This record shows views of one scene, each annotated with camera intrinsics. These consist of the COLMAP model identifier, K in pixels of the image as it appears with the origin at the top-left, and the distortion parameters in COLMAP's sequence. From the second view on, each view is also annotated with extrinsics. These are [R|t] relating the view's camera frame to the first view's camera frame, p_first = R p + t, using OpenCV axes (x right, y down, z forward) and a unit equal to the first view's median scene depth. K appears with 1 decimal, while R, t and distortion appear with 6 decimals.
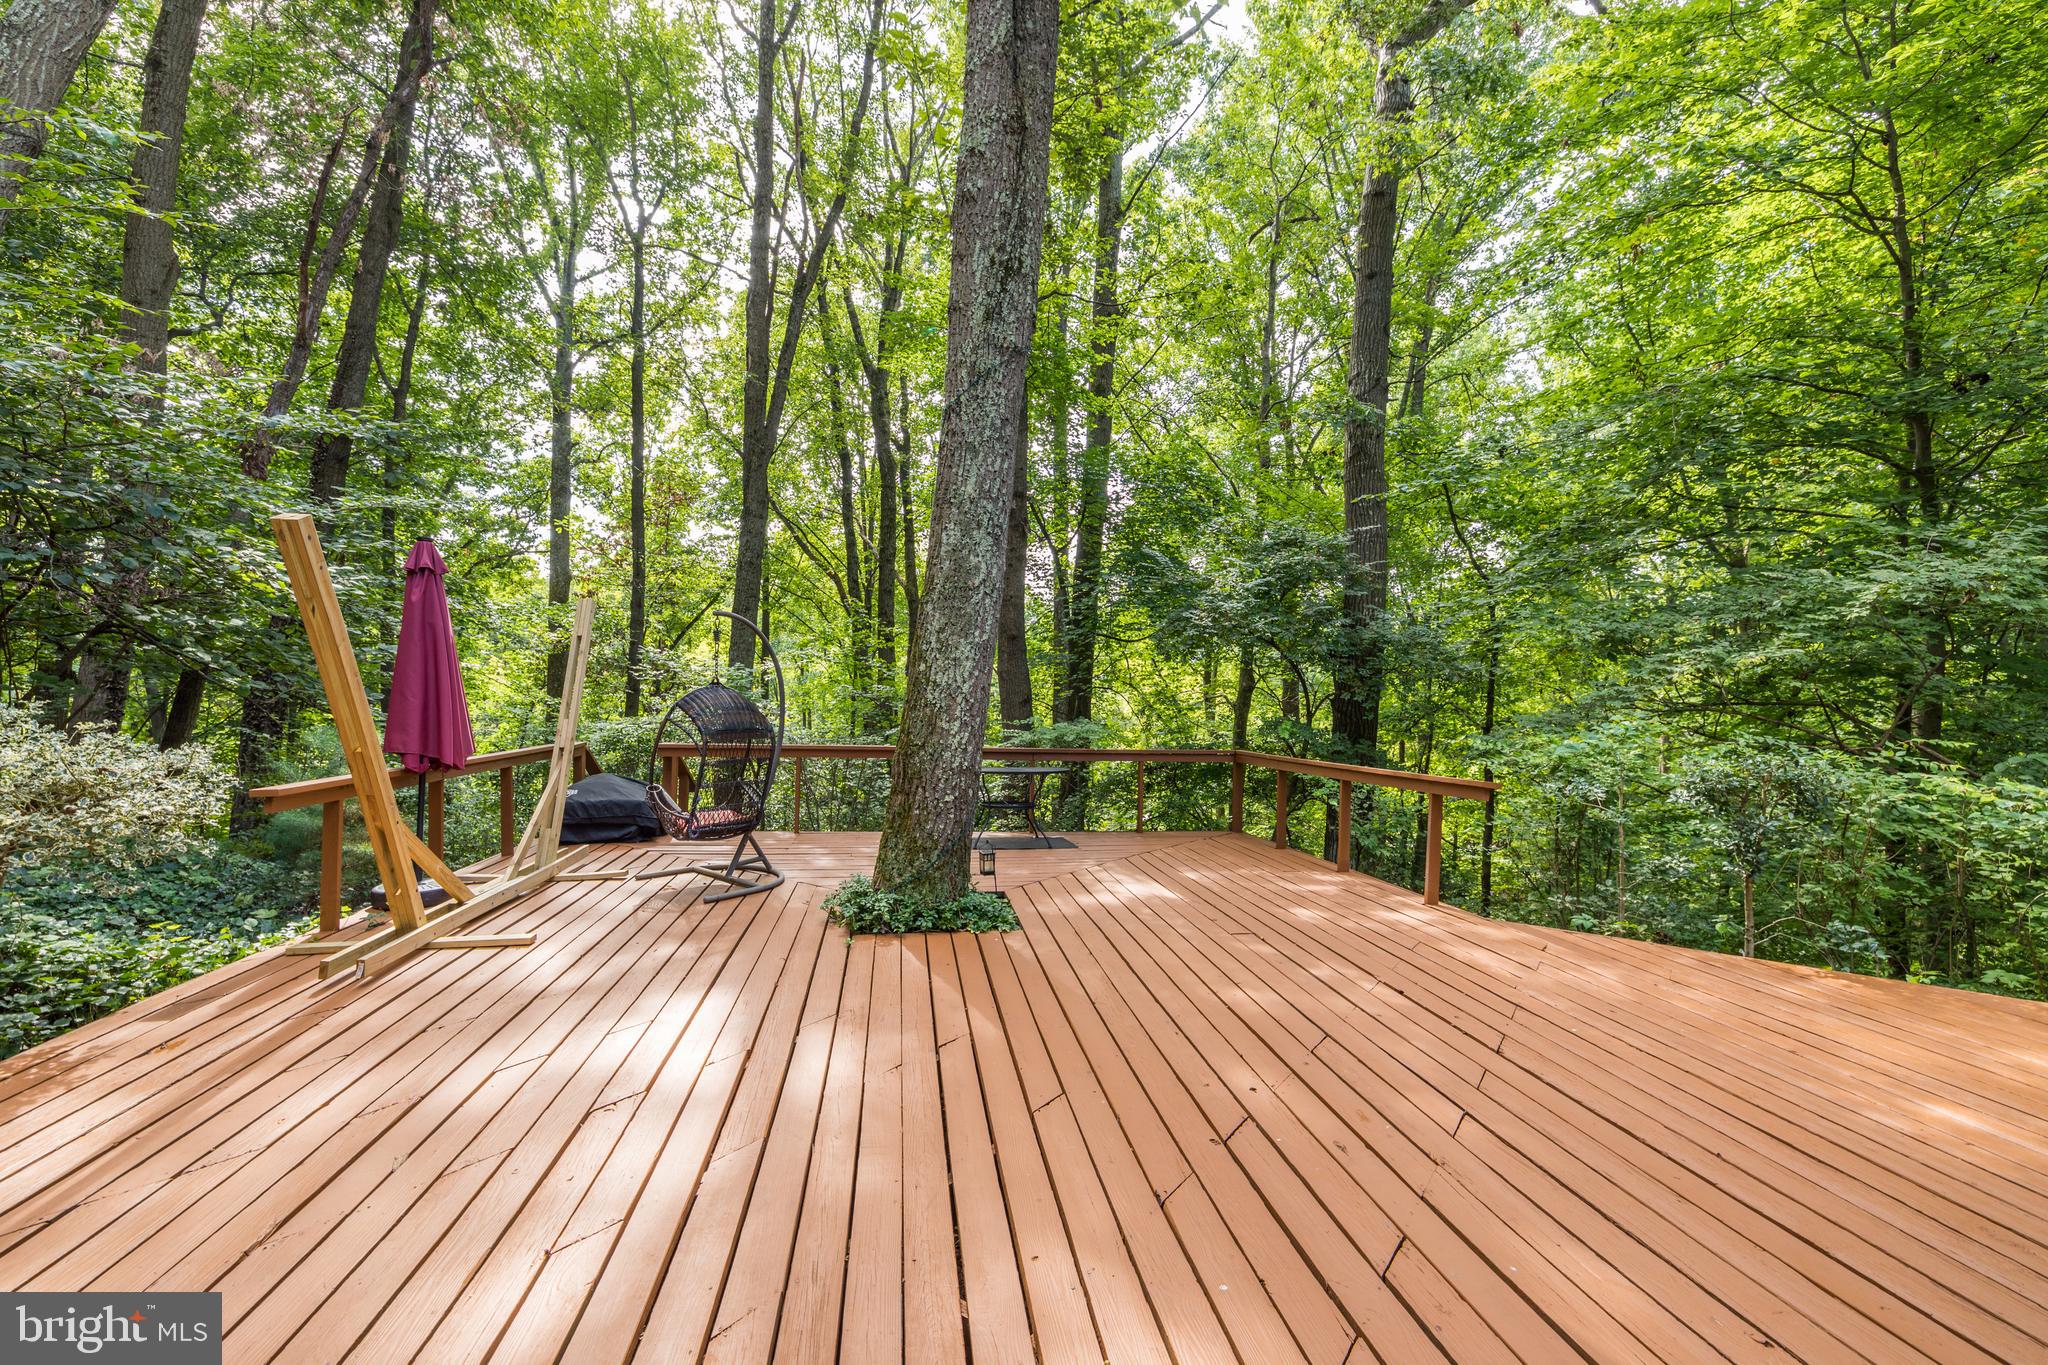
lens RADIAL K [[888.9, 0, 1021.4], [0, 888.9, 674.1], [0, 0, 1]] dist [-0.046994, 0.017151]
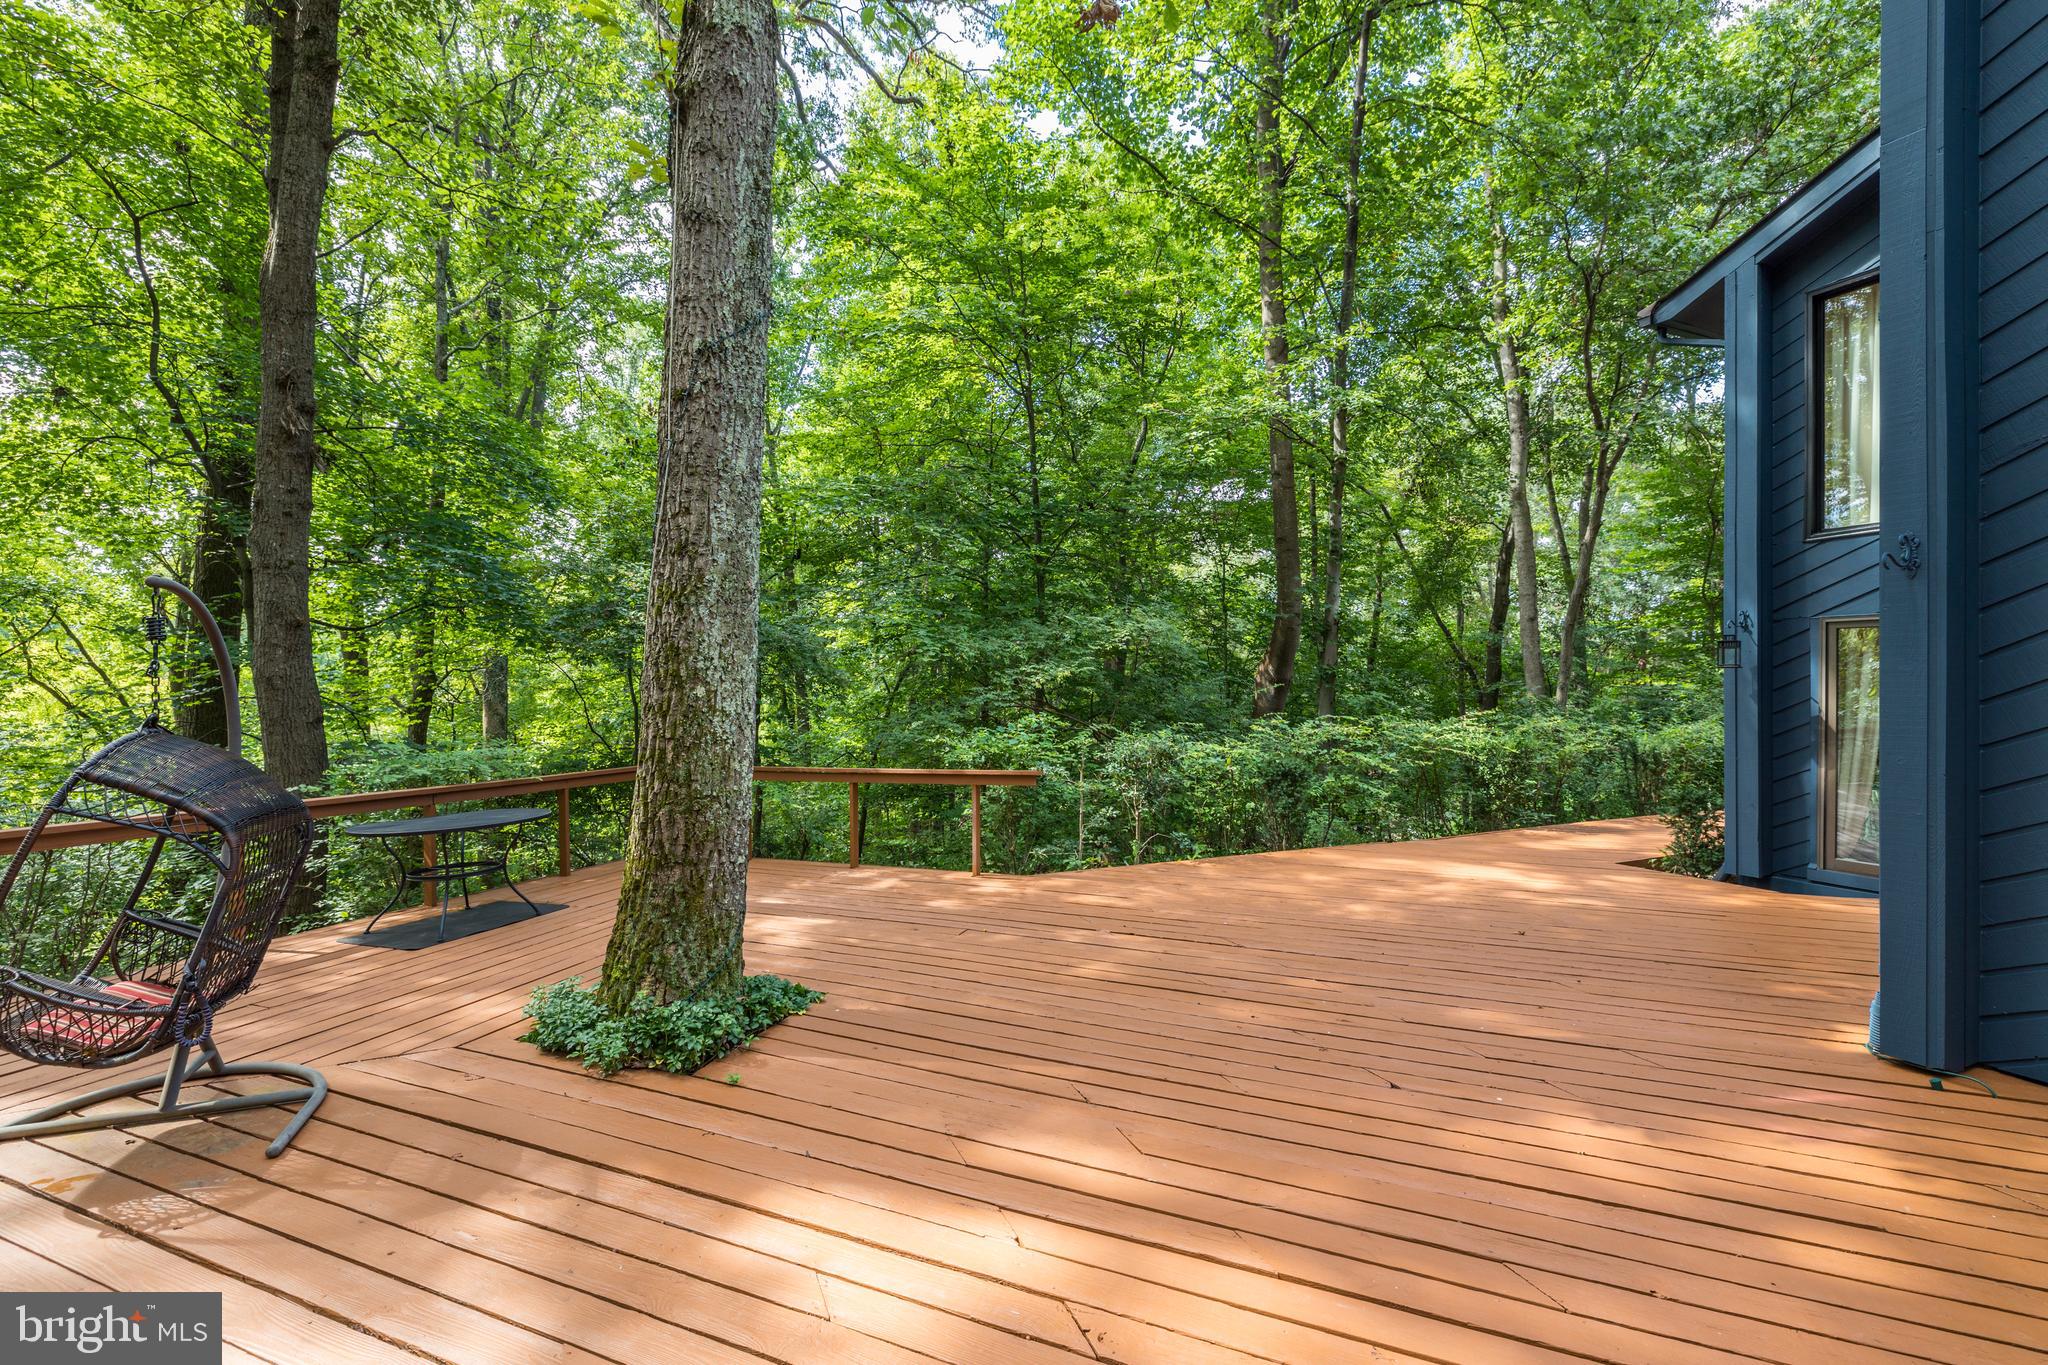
lens RADIAL K [[888.9, 0, 1021.4], [0, 888.9, 674.1], [0, 0, 1]] dist [-0.046994, 0.017151]
pose [[0.470865, -0.007626, 0.882173, -0.748288], [-0.011128, 0.999832, 0.014583, -0.042536], [-0.882135, -0.016683, 0.470700, 0.481004]]
